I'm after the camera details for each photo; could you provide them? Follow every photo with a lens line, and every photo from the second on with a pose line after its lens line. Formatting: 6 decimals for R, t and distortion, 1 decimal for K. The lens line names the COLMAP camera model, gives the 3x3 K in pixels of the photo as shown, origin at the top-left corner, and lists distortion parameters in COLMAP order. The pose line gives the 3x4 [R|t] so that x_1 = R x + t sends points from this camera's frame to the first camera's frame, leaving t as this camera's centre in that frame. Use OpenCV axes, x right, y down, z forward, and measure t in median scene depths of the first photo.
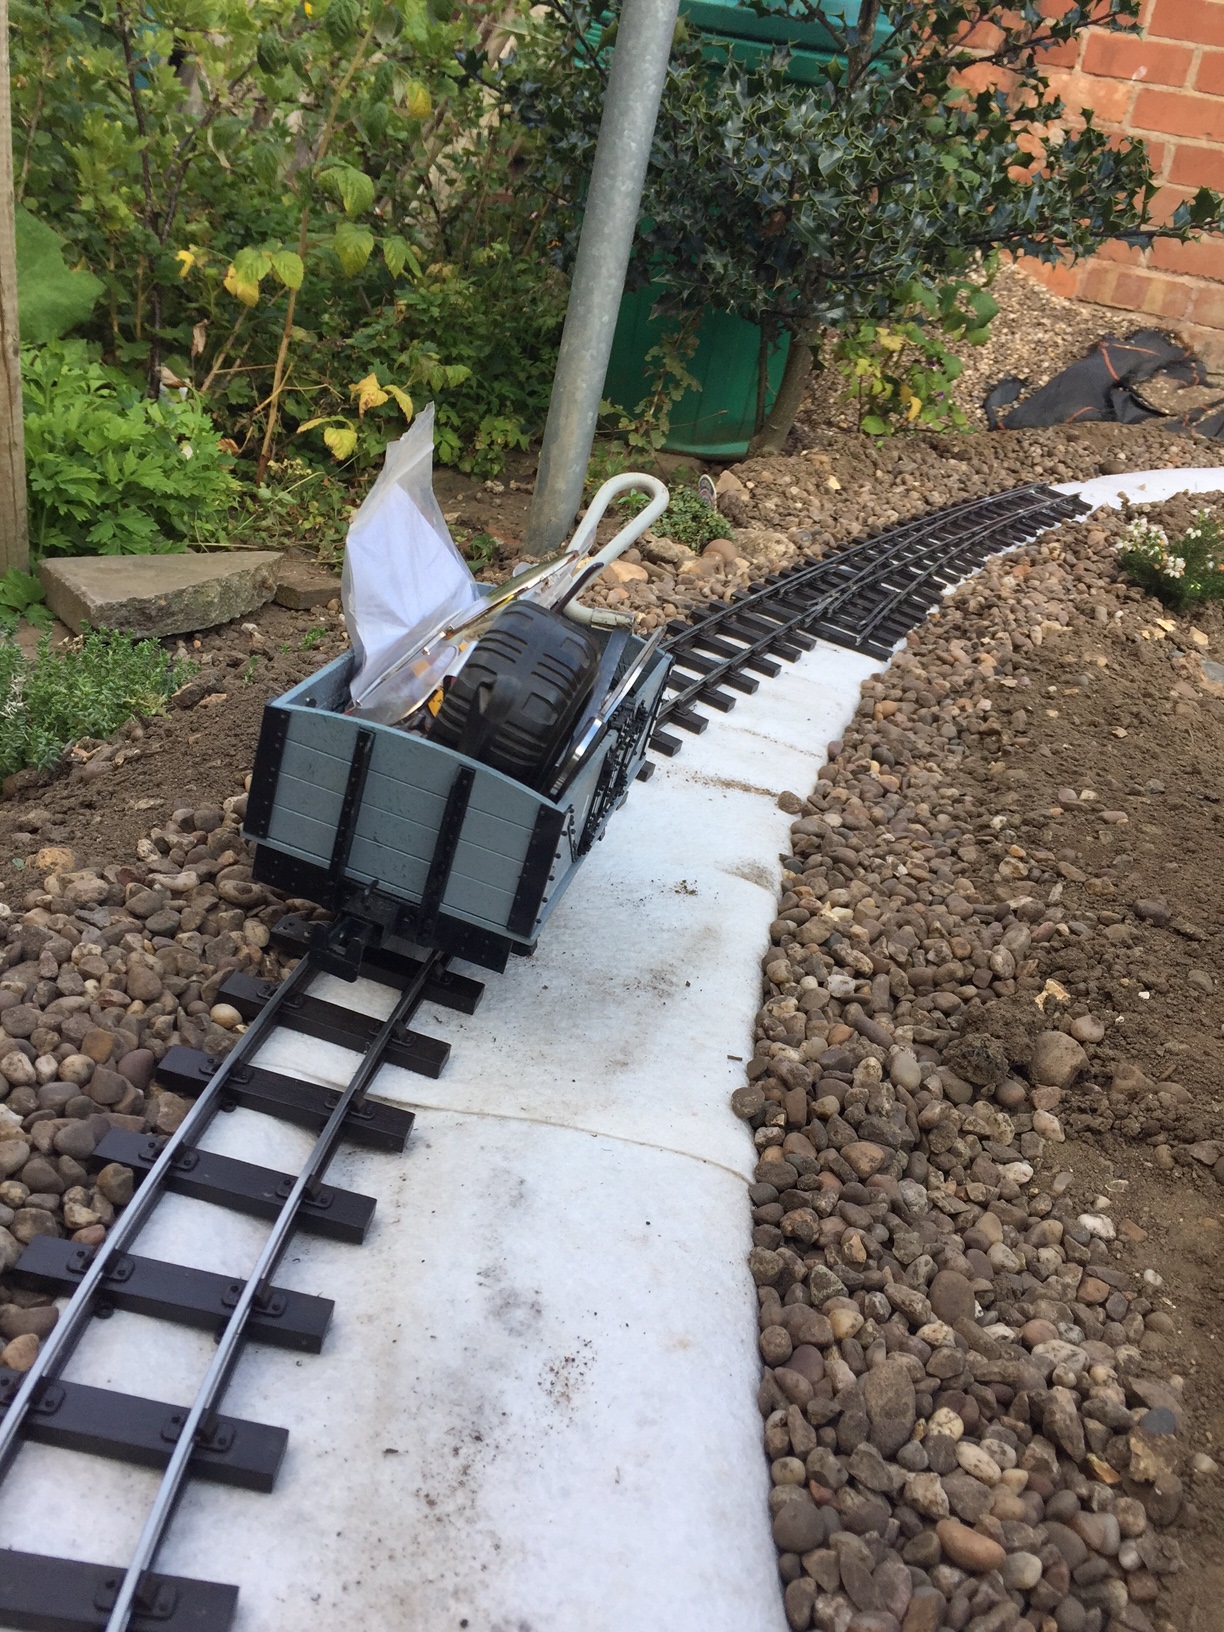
lens RADIAL K [[1408.7, 0, 612.2], [0, 1408.7, 816.7], [0, 0, 1]] dist [0.014045, -0.004947]
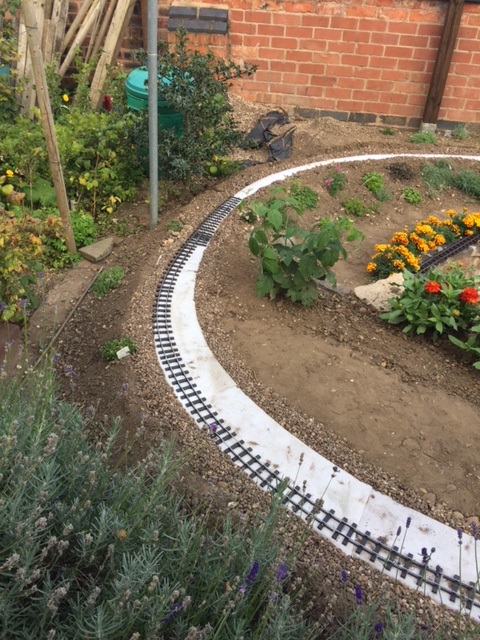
lens RADIAL K [[552.4, 0, 240.7], [0, 552.4, 320.2], [0, 0, 1]] dist [0.014045, -0.004947]
pose [[0.969373, -0.220855, 0.107417, -0.039847], [0.199456, 0.963166, 0.180358, -0.228497], [-0.143293, -0.153409, 0.977718, -2.070313]]
